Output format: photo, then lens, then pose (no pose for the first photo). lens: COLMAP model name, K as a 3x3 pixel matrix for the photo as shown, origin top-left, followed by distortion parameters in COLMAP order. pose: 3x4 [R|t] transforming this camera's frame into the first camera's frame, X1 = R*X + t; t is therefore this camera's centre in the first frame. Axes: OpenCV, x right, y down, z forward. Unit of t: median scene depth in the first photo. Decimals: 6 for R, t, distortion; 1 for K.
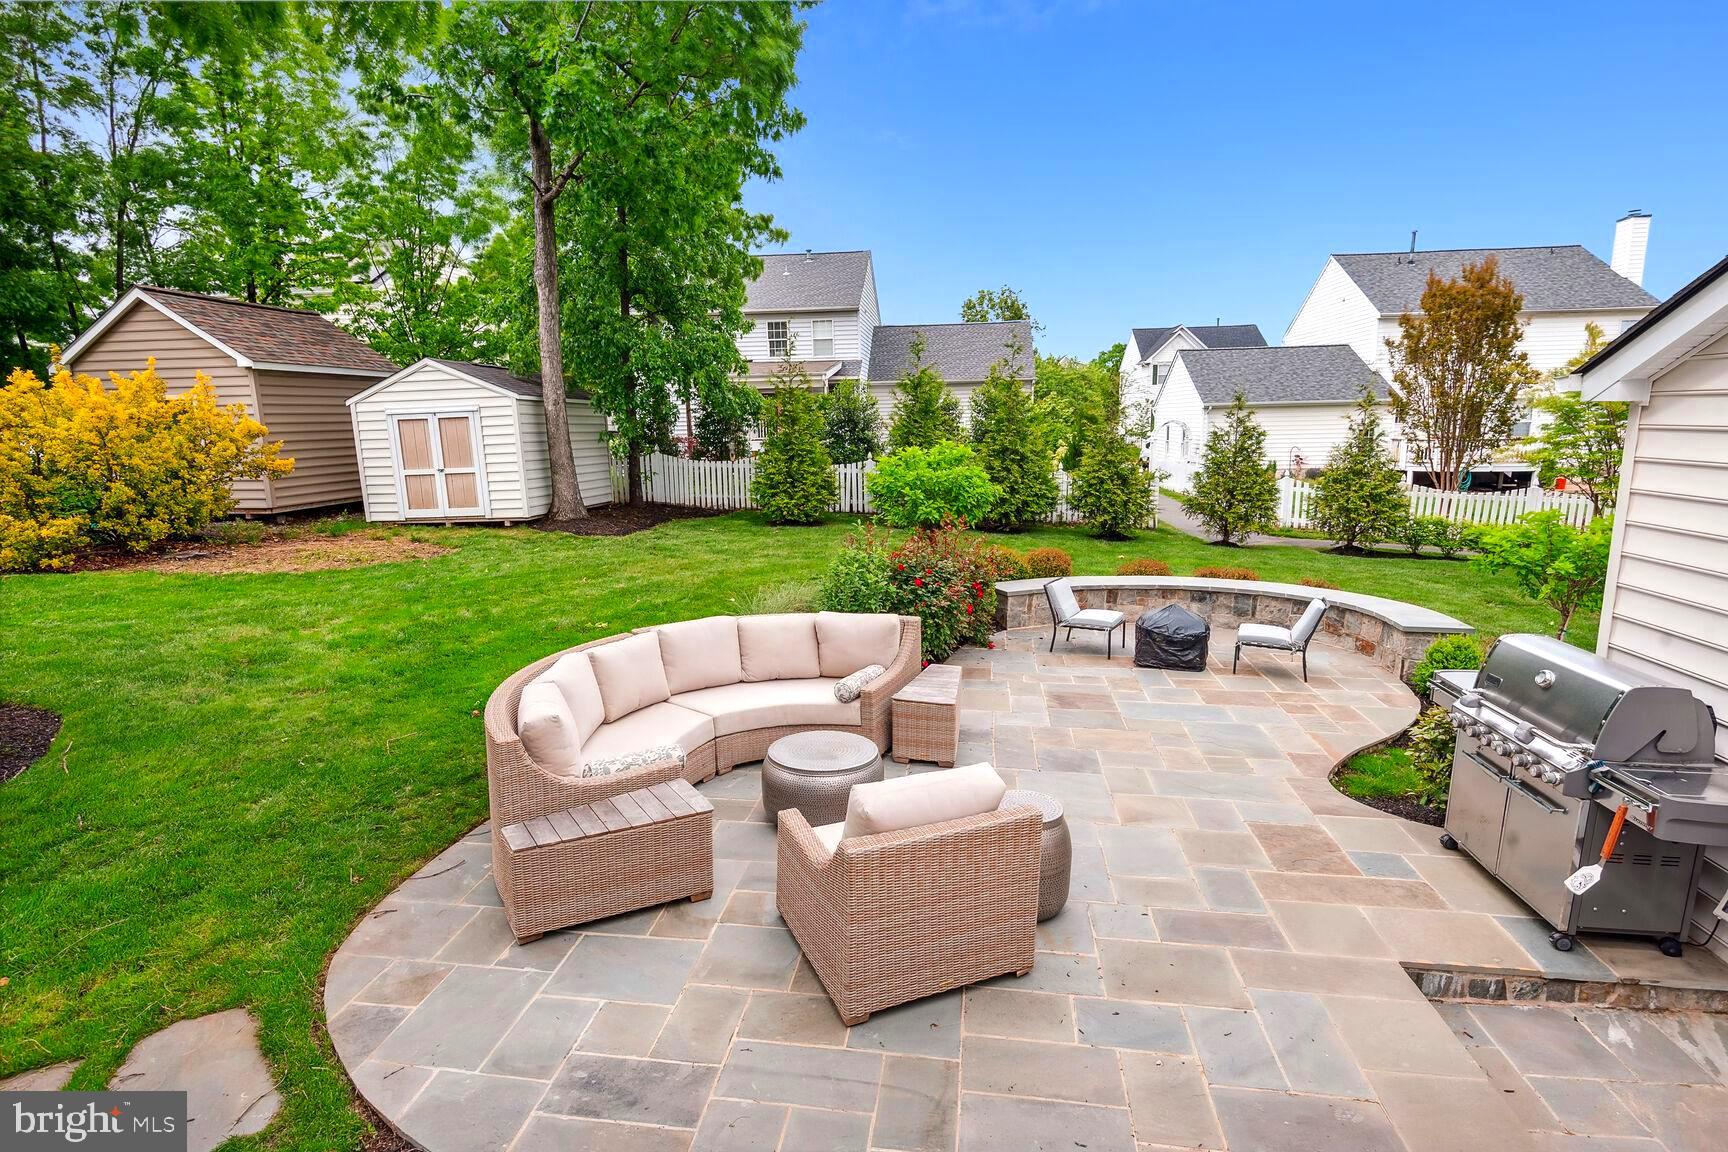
lens RADIAL K [[848.2, 0, 864.0], [0, 848.2, 576.0], [0, 0, 1]] dist [0.017672, -0.017569]
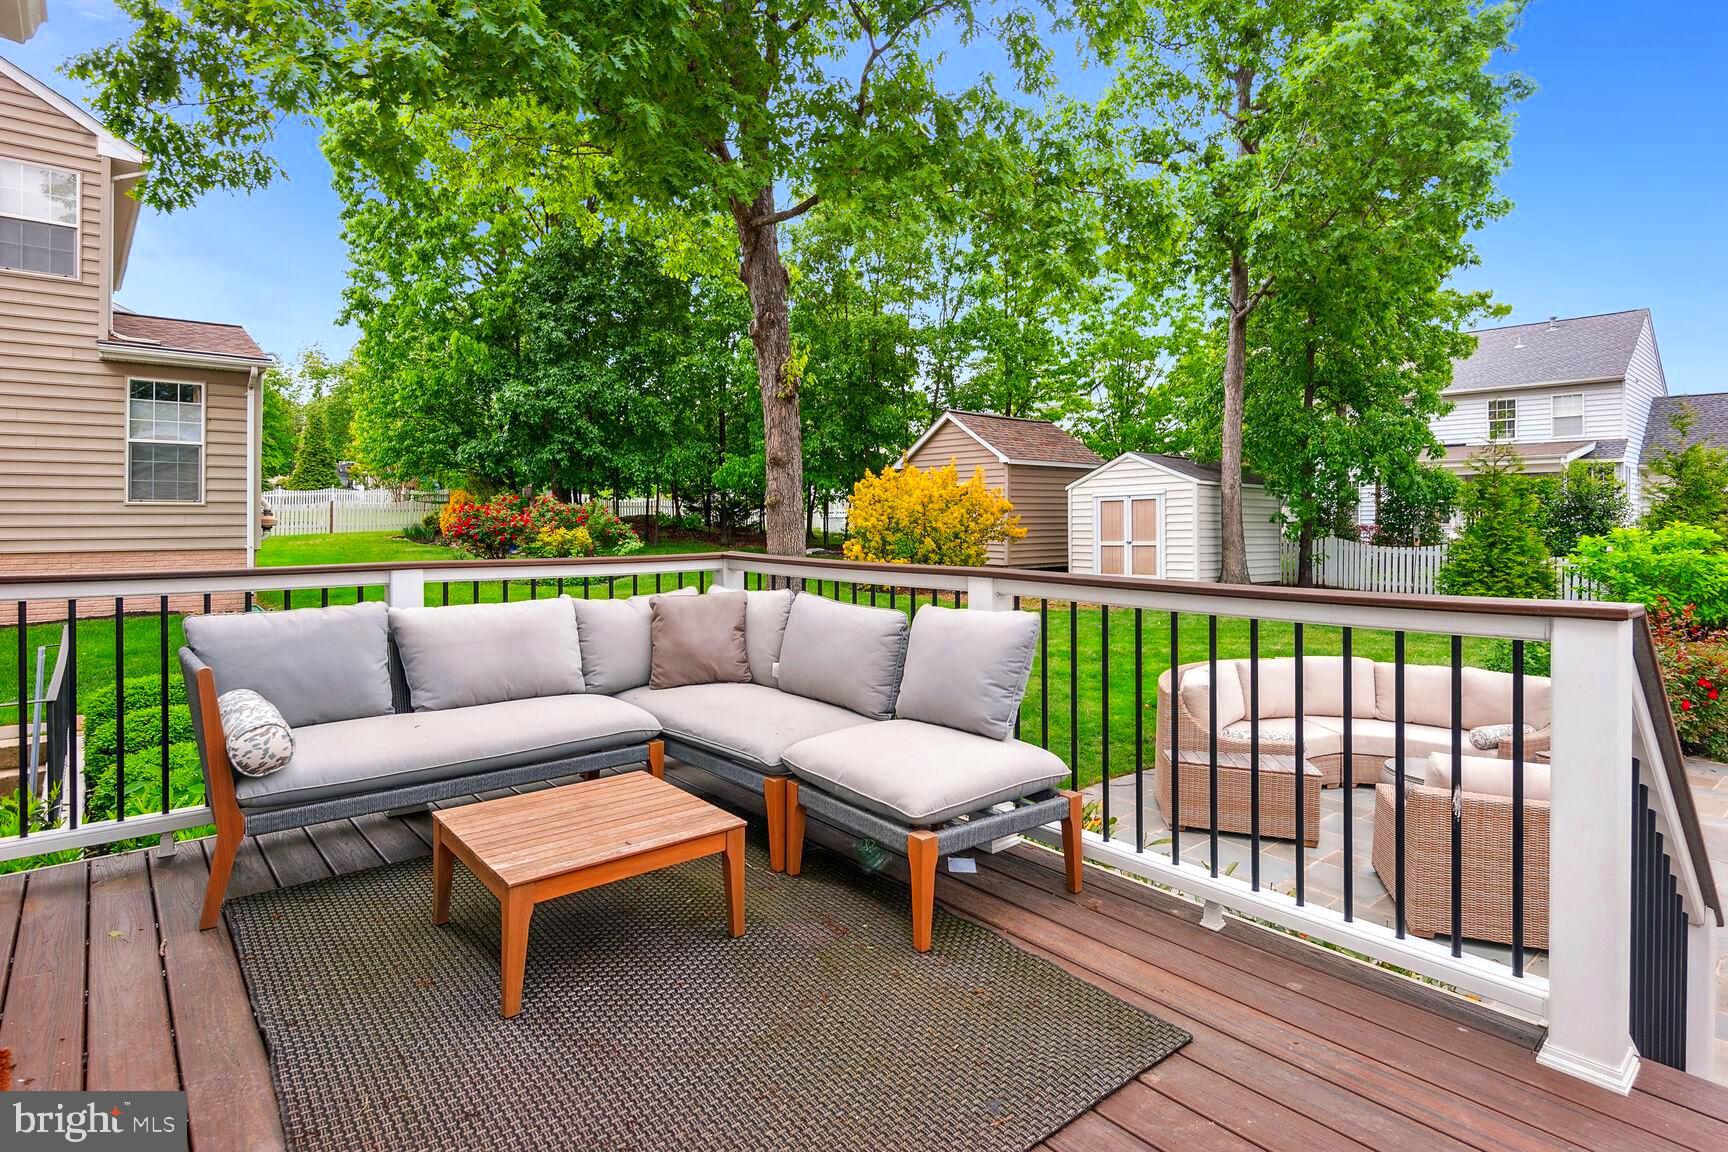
lens RADIAL K [[903.1, 0, 867.4], [0, 903.1, 529.5], [0, 0, 1]] dist [0.060081, -0.052786]
pose [[0.746727, 0.025115, -0.664656, 0.069432], [-0.135620, 0.984043, -0.115183, 0.049573], [0.651157, 0.176151, 0.738218, -0.169775]]
